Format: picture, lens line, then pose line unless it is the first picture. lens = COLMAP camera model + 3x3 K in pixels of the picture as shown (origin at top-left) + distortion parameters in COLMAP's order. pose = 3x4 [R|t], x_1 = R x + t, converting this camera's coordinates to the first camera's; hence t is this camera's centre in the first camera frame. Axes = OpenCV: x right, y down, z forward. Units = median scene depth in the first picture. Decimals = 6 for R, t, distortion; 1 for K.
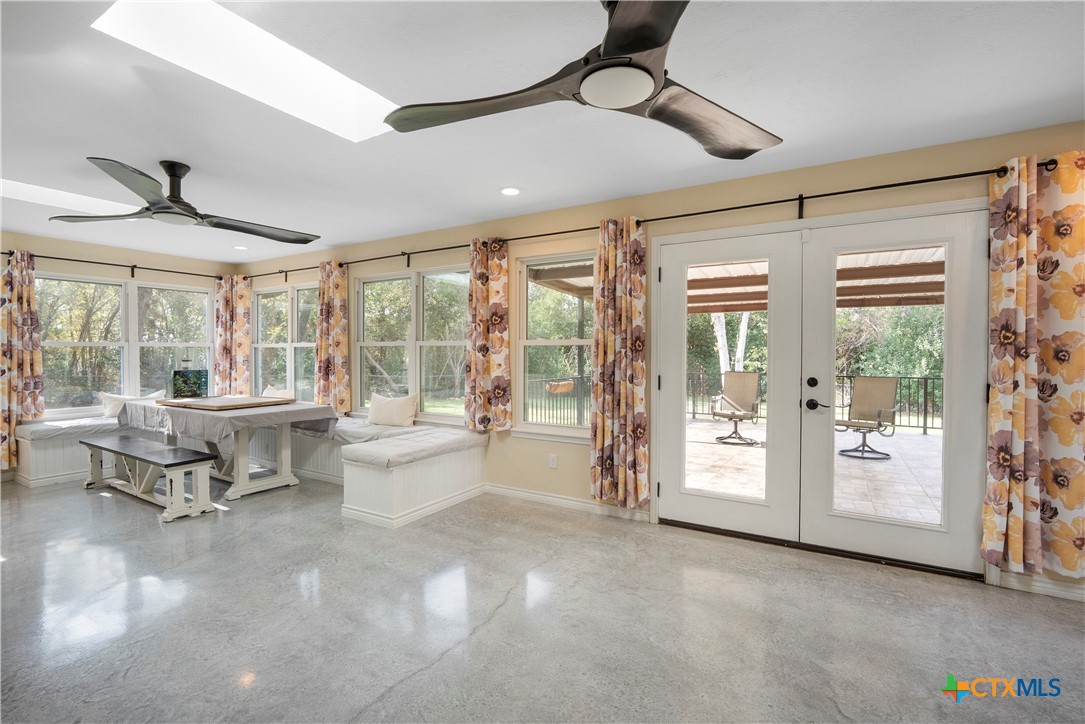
lens RADIAL K [[487.0, 0, 540.7], [0, 487.0, 360.9], [0, 0, 1]] dist [-0.014635, 0.003908]
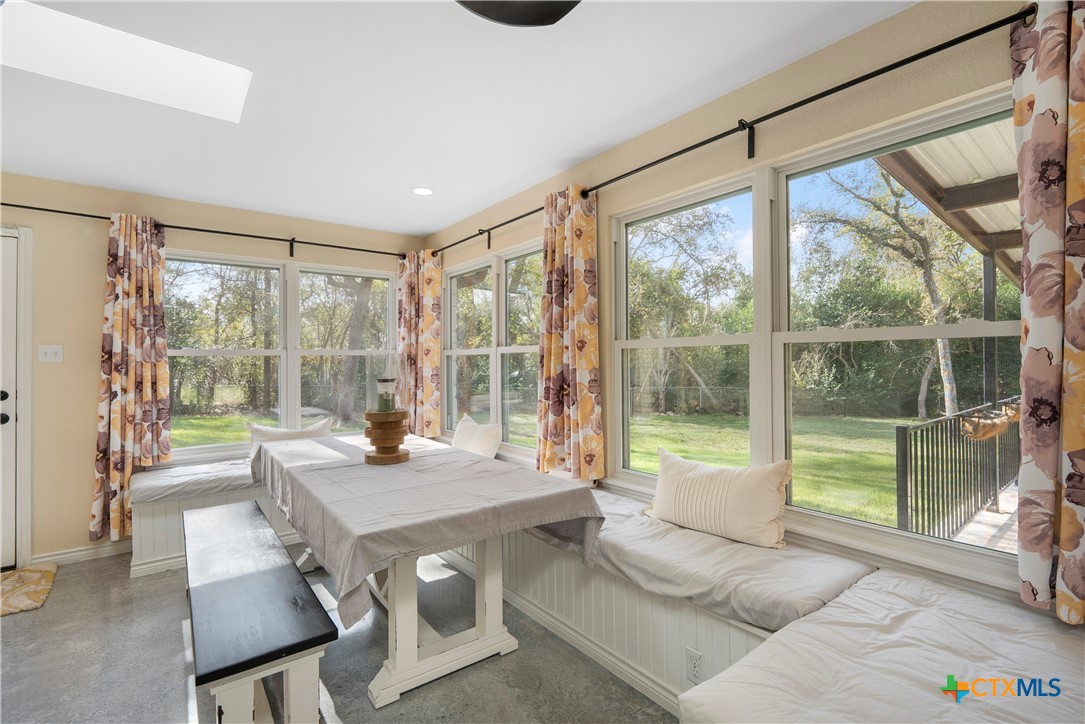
lens RADIAL K [[487.0, 0, 540.7], [0, 487.0, 360.9], [0, 0, 1]] dist [-0.014635, 0.003908]
pose [[0.932598, -0.009685, -0.360787, -0.268038], [0.003318, 0.999828, -0.018261, -0.008641], [0.360902, 0.015833, 0.932469, 0.497502]]
